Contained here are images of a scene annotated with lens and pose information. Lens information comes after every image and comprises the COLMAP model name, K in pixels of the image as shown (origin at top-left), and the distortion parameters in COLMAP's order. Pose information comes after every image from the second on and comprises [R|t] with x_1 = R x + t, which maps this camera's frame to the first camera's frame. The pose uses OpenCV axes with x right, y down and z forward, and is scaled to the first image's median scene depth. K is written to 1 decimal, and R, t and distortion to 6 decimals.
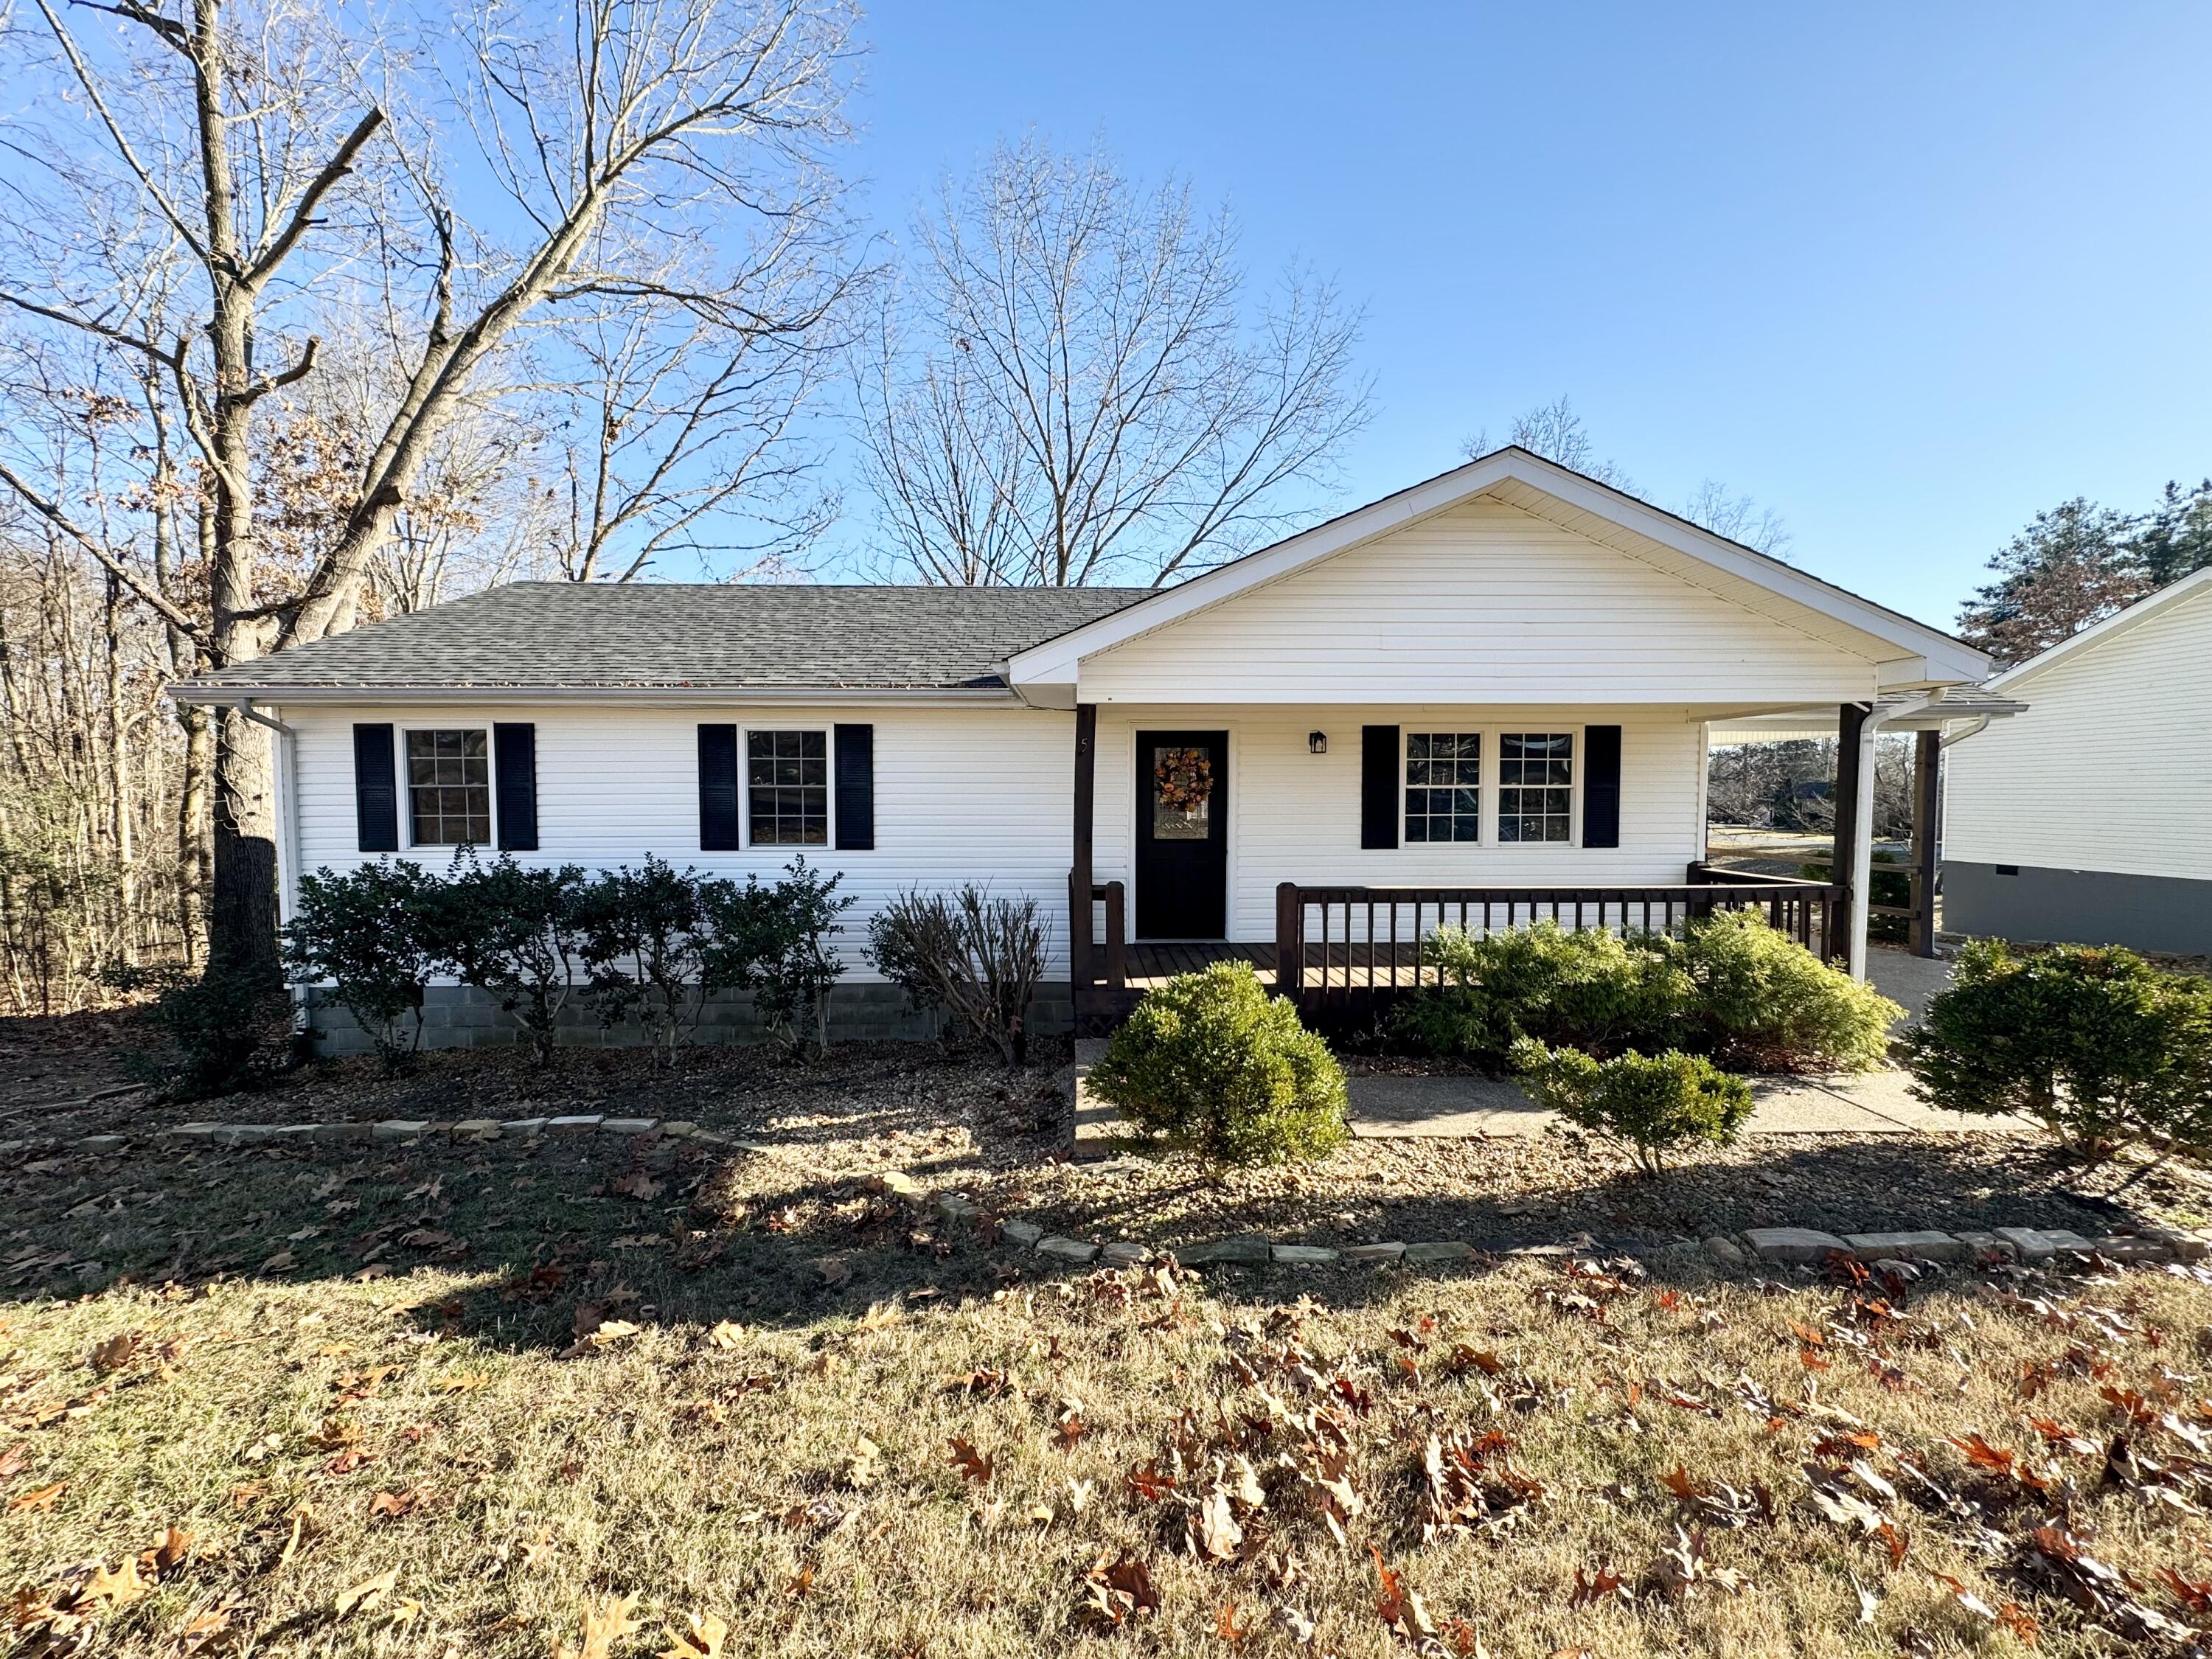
lens RADIAL K [[875.8, 0, 1110.3], [0, 875.8, 829.3], [0, 0, 1]] dist [-0.001762, 0.000146]
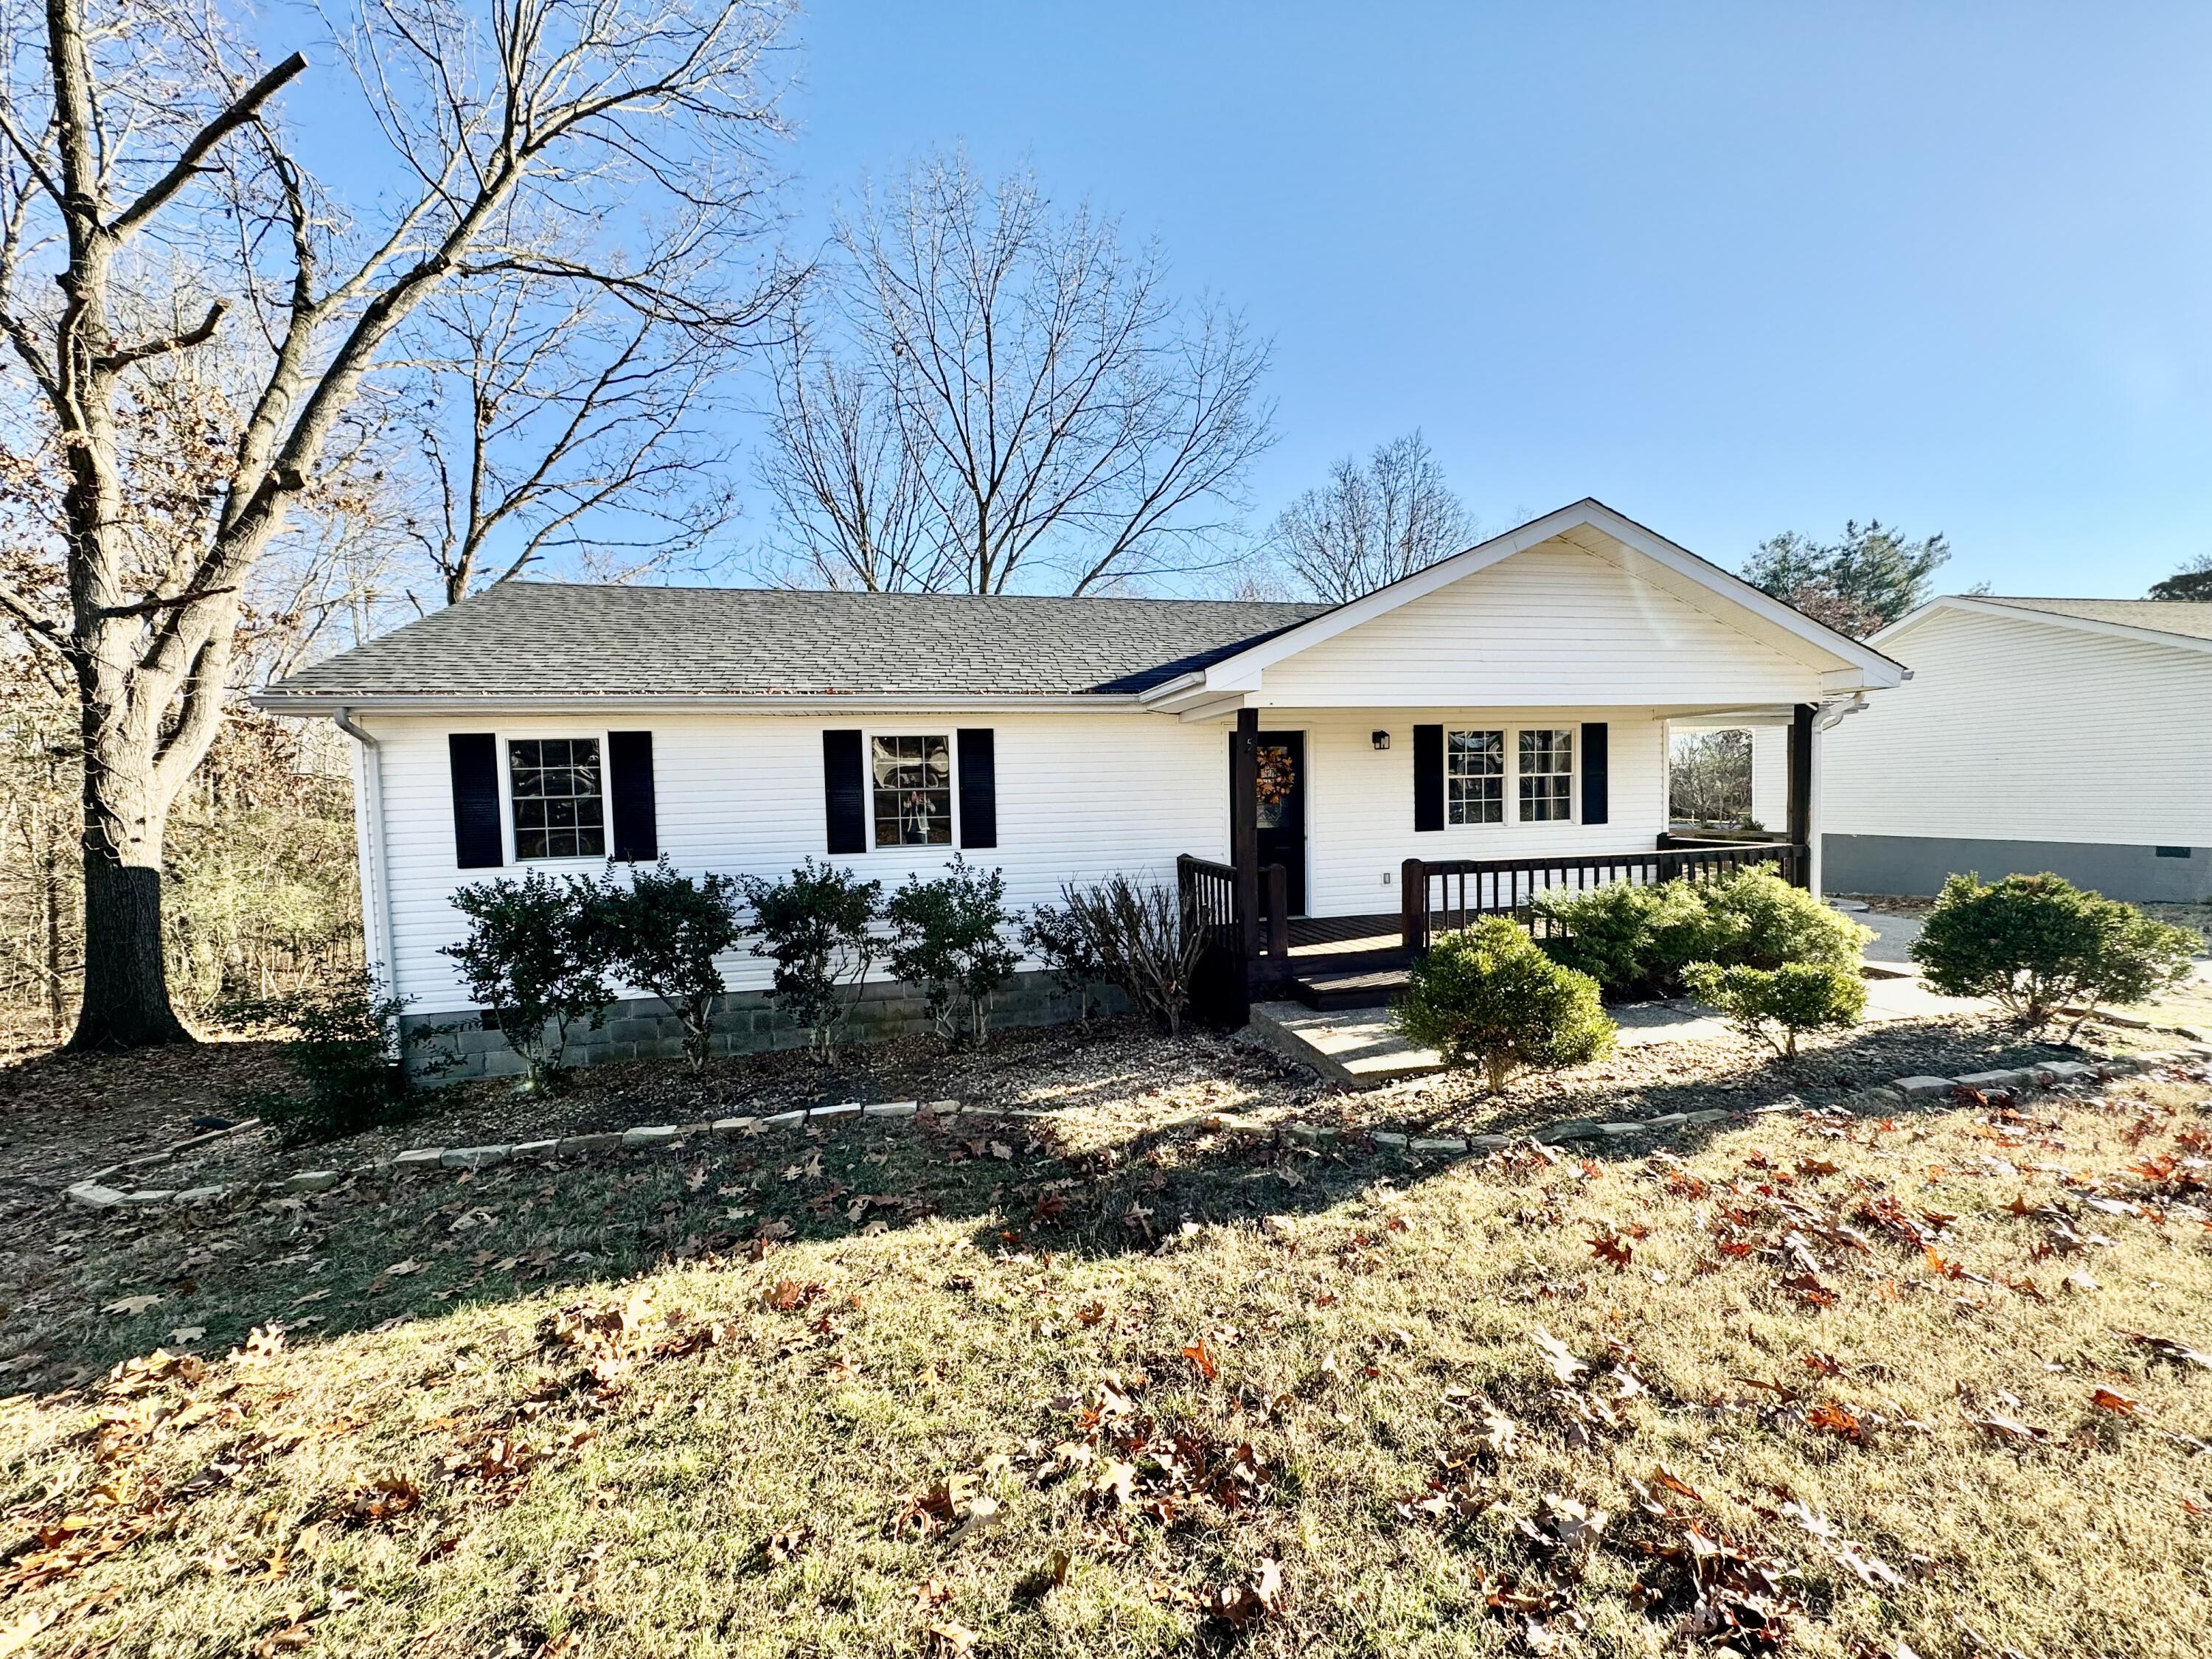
lens RADIAL K [[875.8, 0, 1110.3], [0, 875.8, 829.3], [0, 0, 1]] dist [-0.001762, 0.000146]
pose [[0.981822, -0.032513, 0.186997, -0.332555], [0.033068, 0.999453, 0.000151, 0.006105], [-0.186899, 0.006035, 0.982361, -0.064033]]
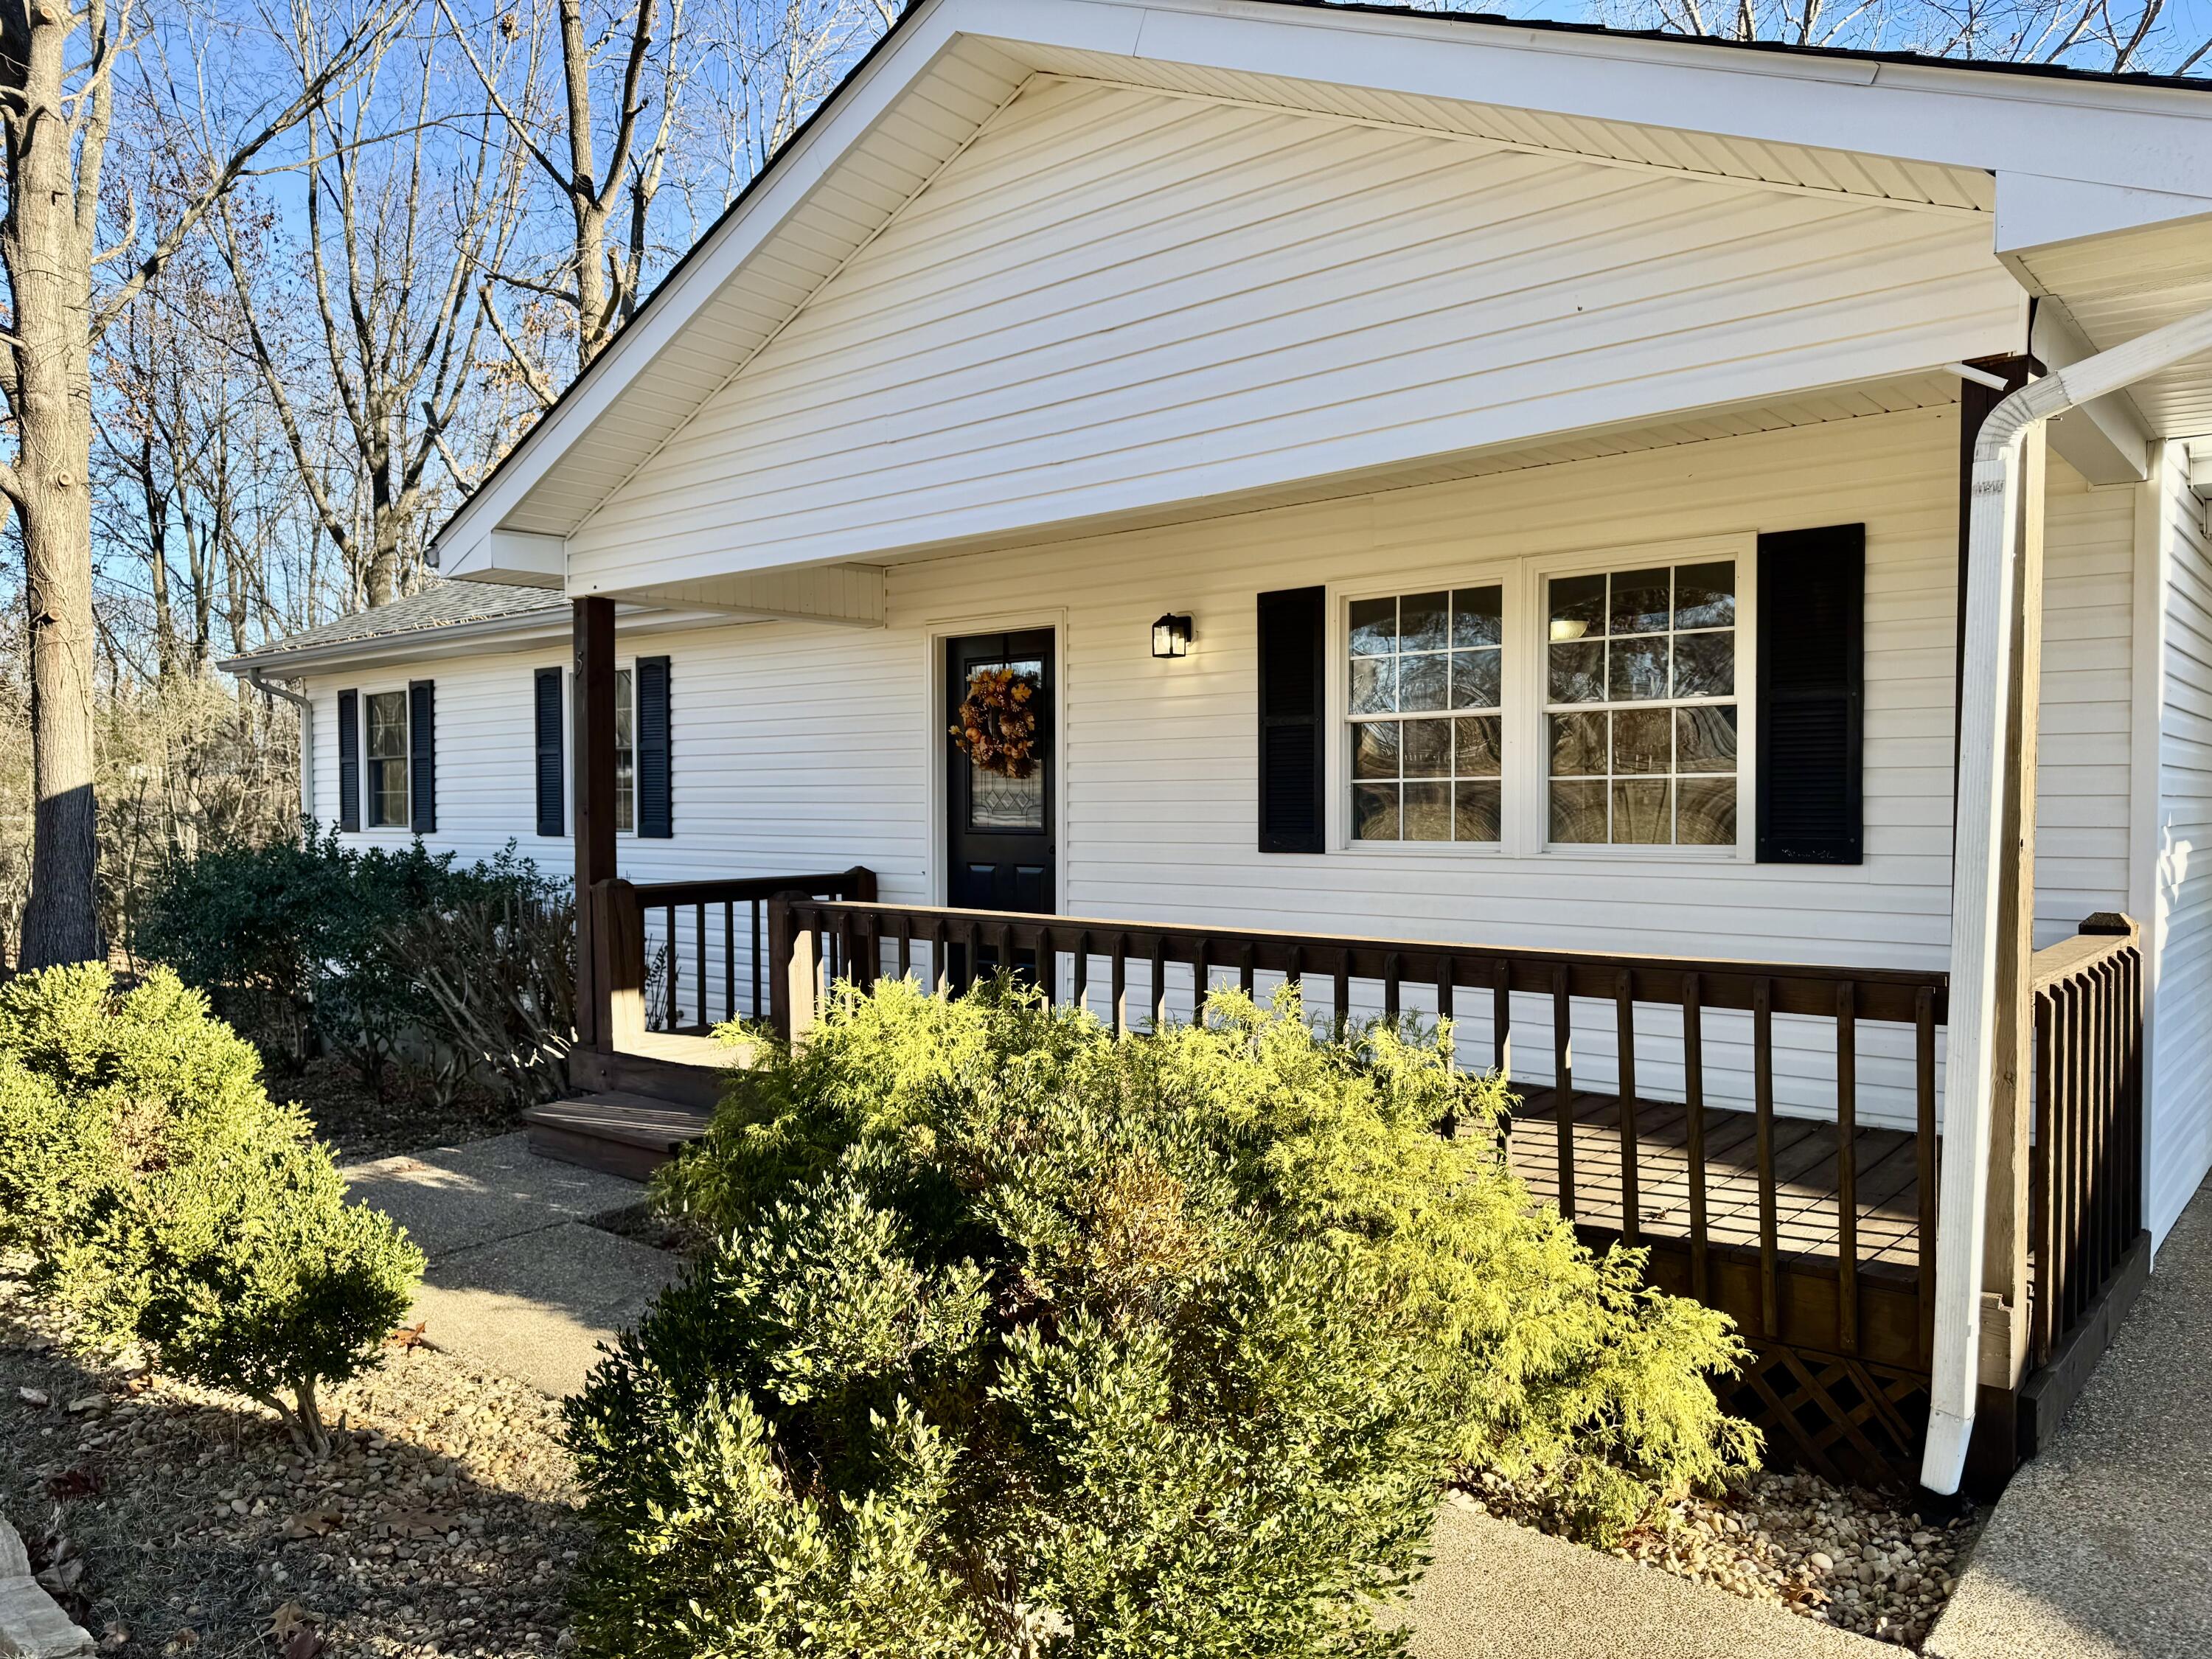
lens RADIAL K [[1511.4, 0, 1106.0], [0, 1511.4, 829.5], [0, 0, 1]] dist [0.000436, -0.000004]
pose [[0.736627, 0.013876, -0.676157, 0.792173], [-0.009087, 0.999902, 0.010620, 0.002330], [0.676238, -0.001679, 0.736681, 0.350725]]
